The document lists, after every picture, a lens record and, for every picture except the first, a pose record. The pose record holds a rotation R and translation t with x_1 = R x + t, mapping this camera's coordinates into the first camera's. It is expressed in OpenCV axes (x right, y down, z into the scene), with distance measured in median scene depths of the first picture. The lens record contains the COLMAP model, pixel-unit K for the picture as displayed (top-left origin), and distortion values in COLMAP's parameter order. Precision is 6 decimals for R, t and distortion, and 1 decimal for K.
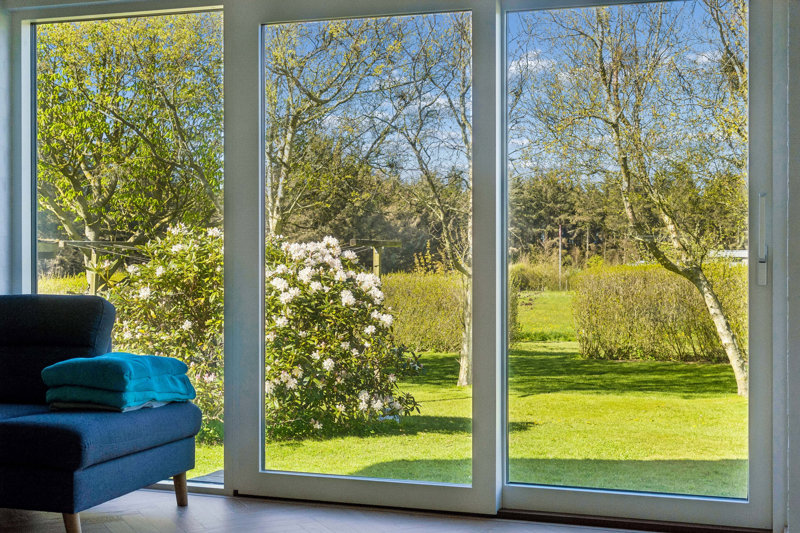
lens RADIAL K [[1183.7, 0, 400.2], [0, 1183.7, 265.7], [0, 0, 1]] dist [-0.047595, 0.000000]
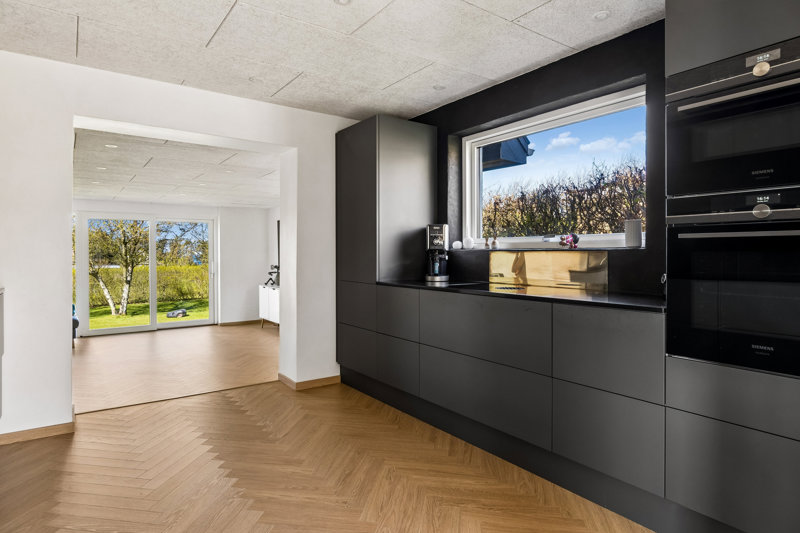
lens RADIAL K [[453.4, 0, 400.3], [0, 453.4, 253.3], [0, 0, 1]] dist [-0.035662, -0.001112]
pose [[0.563441, -0.002598, 0.826152, -0.239764], [0.024230, 0.999617, -0.013381, -0.013188], [-0.825801, 0.027557, 0.563288, -0.222829]]
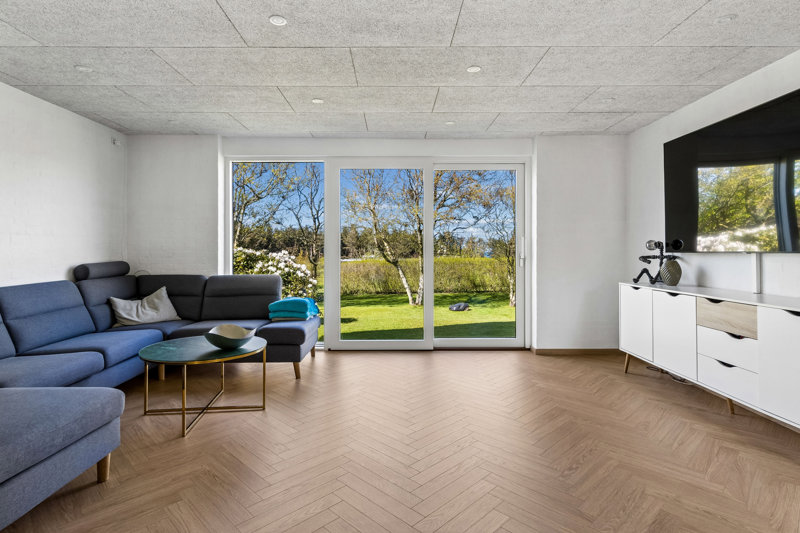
lens RADIAL K [[426.9, 0, 398.9], [0, 426.9, 244.8], [0, 0, 1]] dist [-0.004273, -0.000178]
pose [[0.942289, 0.005624, 0.334753, -0.098646], [0.006621, 0.999350, -0.035427, -0.001155], [-0.334735, 0.035599, 0.941640, 0.018678]]
